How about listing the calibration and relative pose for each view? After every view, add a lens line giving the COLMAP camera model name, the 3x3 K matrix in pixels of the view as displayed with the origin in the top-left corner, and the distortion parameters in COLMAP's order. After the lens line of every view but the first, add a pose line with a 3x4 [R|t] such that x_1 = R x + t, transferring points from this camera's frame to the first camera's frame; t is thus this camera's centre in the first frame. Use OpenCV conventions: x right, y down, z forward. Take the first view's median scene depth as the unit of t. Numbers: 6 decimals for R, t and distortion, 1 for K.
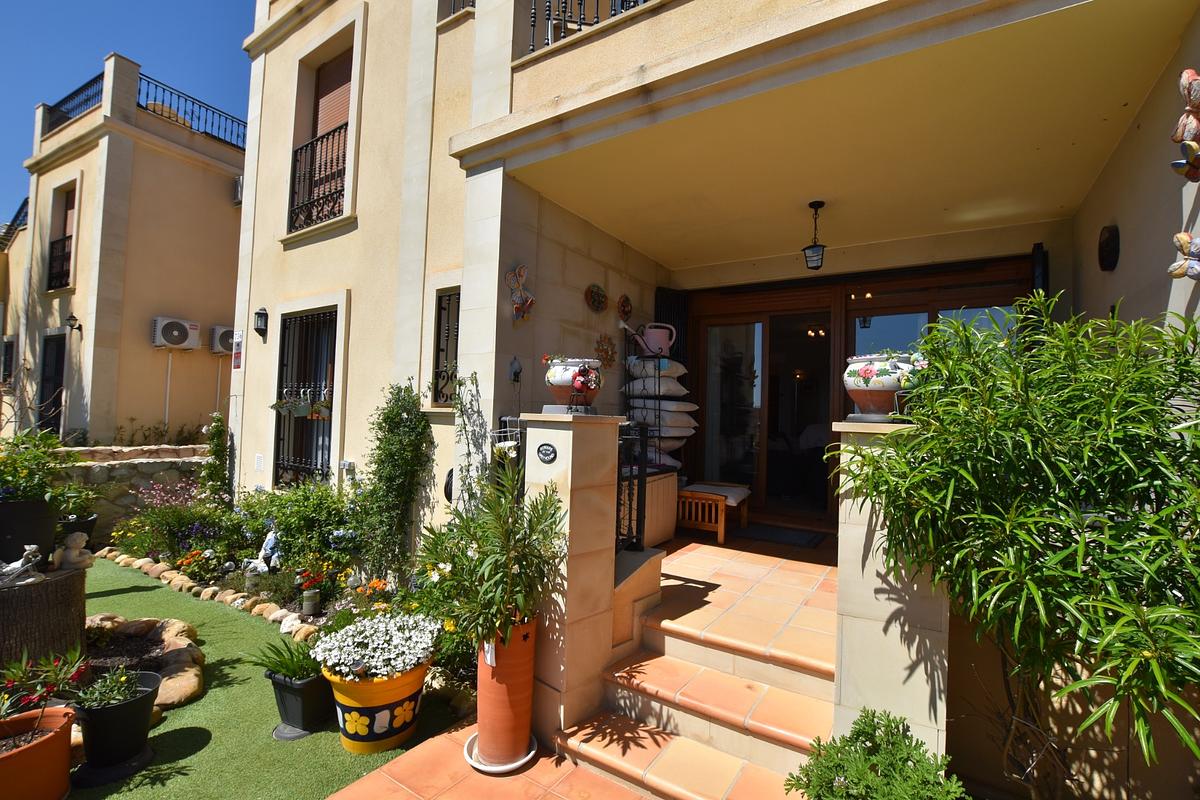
lens RADIAL K [[529.3, 0, 601.3], [0, 529.3, 401.4], [0, 0, 1]] dist [-0.036220, 0.005876]
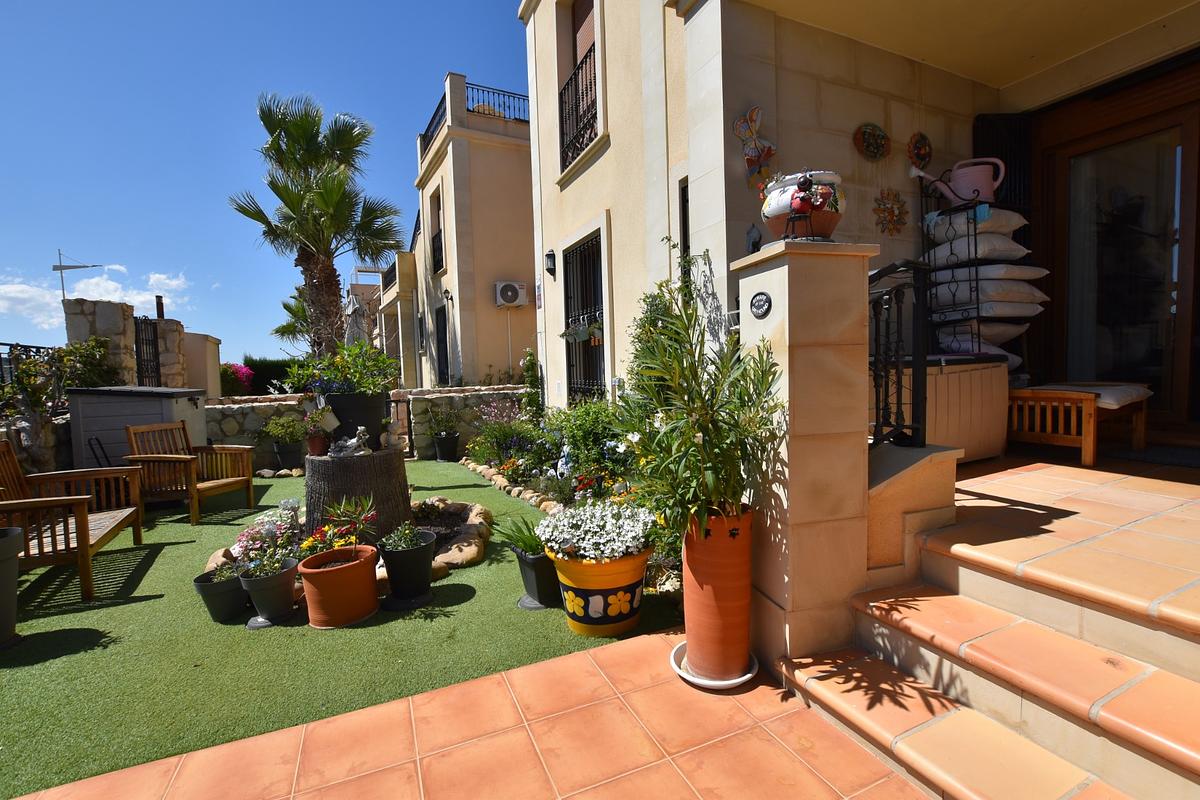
lens RADIAL K [[529.3, 0, 599.7], [0, 529.3, 399.5], [0, 0, 1]] dist [-0.036220, 0.005876]
pose [[0.837022, -0.020694, -0.546778, 0.064024], [0.073997, 0.994386, 0.075641, 0.087831], [0.542143, -0.103773, 0.833854, 0.125493]]
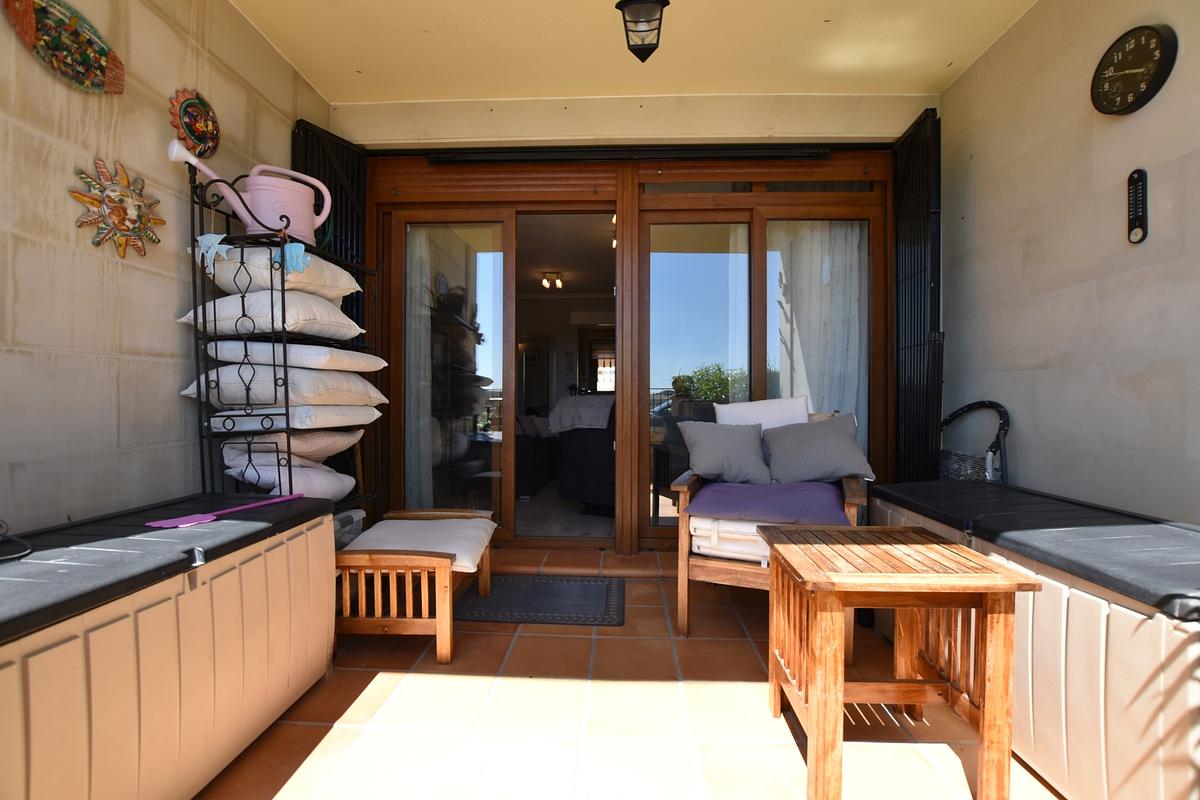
lens RADIAL K [[529.3, 0, 606.6], [0, 529.3, 398.8], [0, 0, 1]] dist [-0.036220, 0.005876]
pose [[0.852603, -0.027268, 0.521847, 0.111181], [0.009168, 0.999264, 0.037237, 0.029386], [-0.522479, -0.026964, 0.852226, 0.521502]]
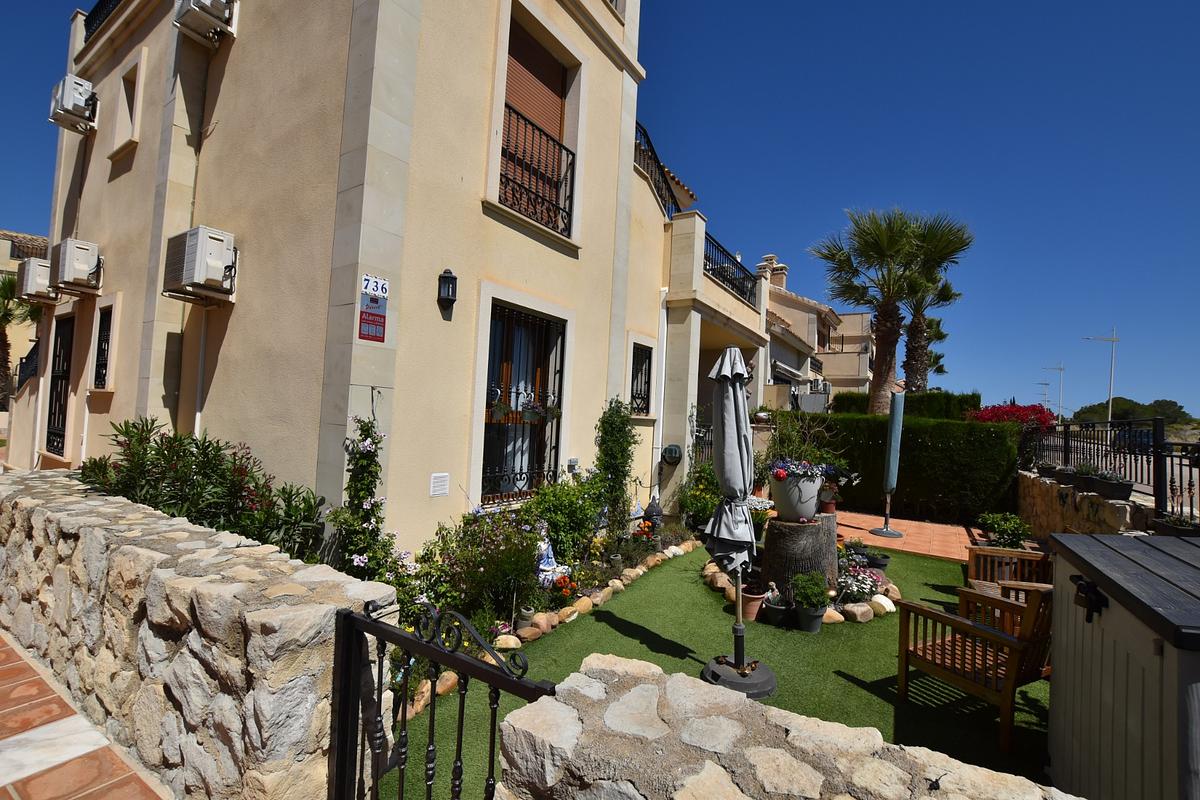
lens RADIAL K [[529.3, 0, 603.9], [0, 529.3, 401.2], [0, 0, 1]] dist [-0.036220, 0.005876]
pose [[-0.012048, -0.004953, 0.999915, -1.974794], [-0.082023, 0.996623, 0.003949, -0.027321], [-0.996558, -0.081968, -0.012413, 1.120569]]
